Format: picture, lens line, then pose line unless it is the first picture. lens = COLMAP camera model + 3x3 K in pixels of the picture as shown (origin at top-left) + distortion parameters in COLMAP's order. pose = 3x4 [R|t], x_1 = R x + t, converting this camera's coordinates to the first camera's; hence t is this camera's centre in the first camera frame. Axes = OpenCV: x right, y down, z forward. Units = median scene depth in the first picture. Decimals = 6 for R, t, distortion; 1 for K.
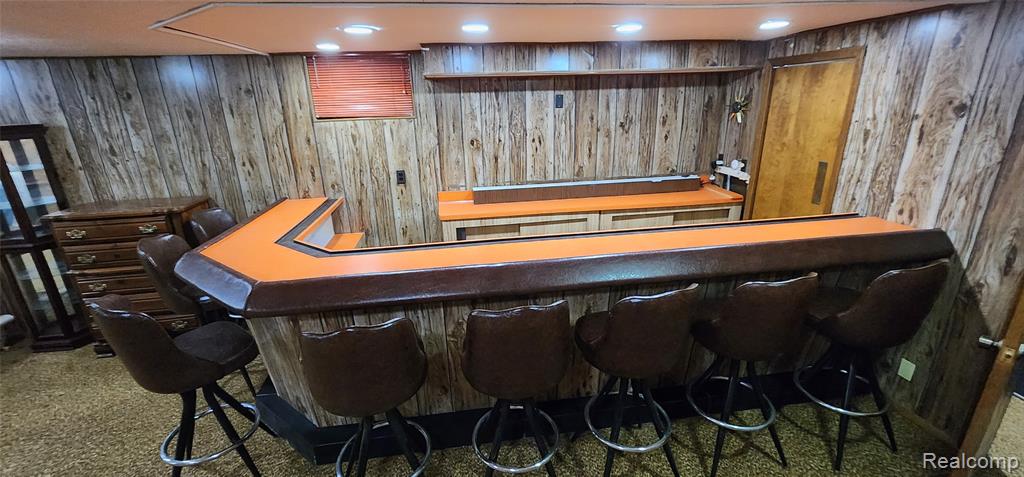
lens RADIAL K [[420.9, 0, 512.7], [0, 420.9, 237.6], [0, 0, 1]] dist [-0.002401, 0.000357]
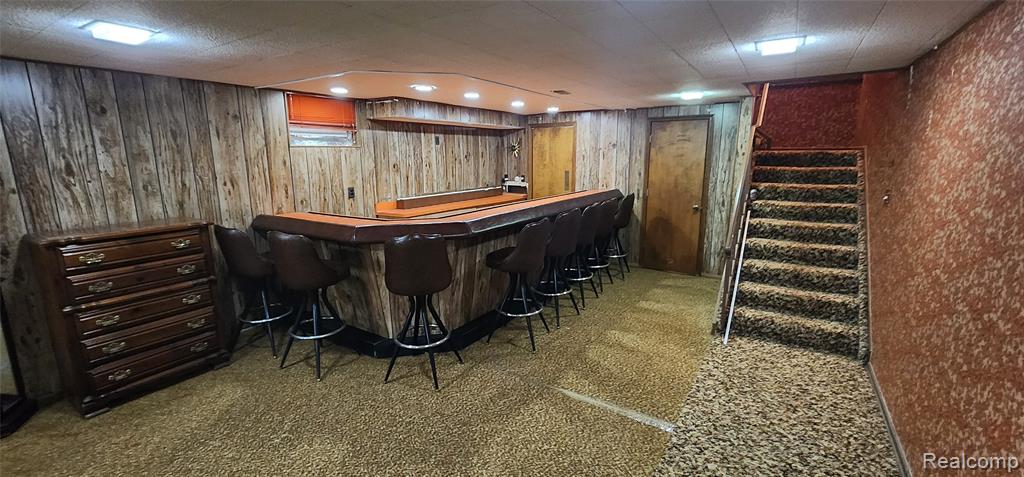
lens RADIAL K [[420.9, 0, 513.0], [0, 420.9, 237.5], [0, 0, 1]] dist [-0.002401, 0.000357]
pose [[0.663552, -0.123882, 0.737802, -0.948191], [0.225659, 0.973405, -0.039508, 0.155580], [-0.713286, 0.192708, 0.673860, -0.181774]]
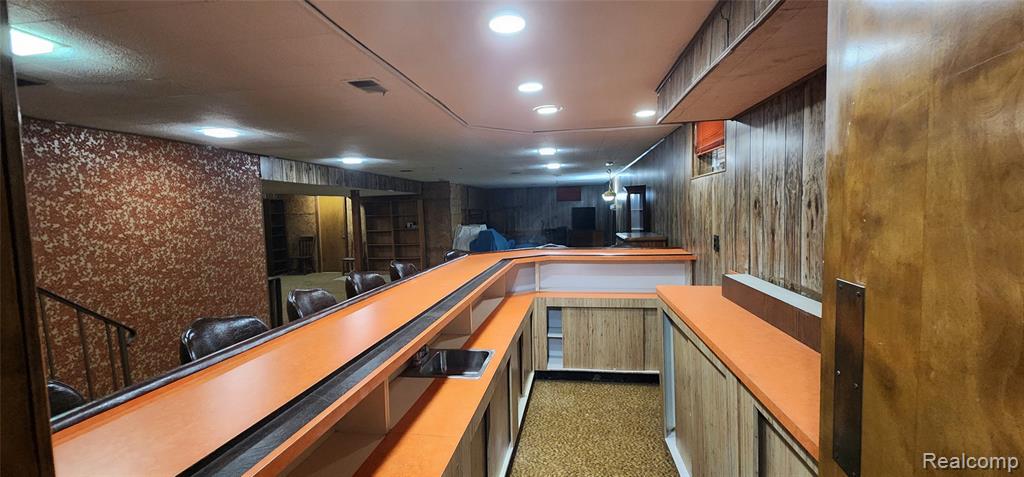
lens RADIAL K [[420.9, 0, 511.3], [0, 420.9, 235.3], [0, 0, 1]] dist [-0.002401, 0.000357]
pose [[-0.295116, 0.092566, -0.950967, 0.664938], [-0.272598, 0.945771, 0.176656, -0.205748], [0.915749, 0.311366, -0.253879, 0.891004]]
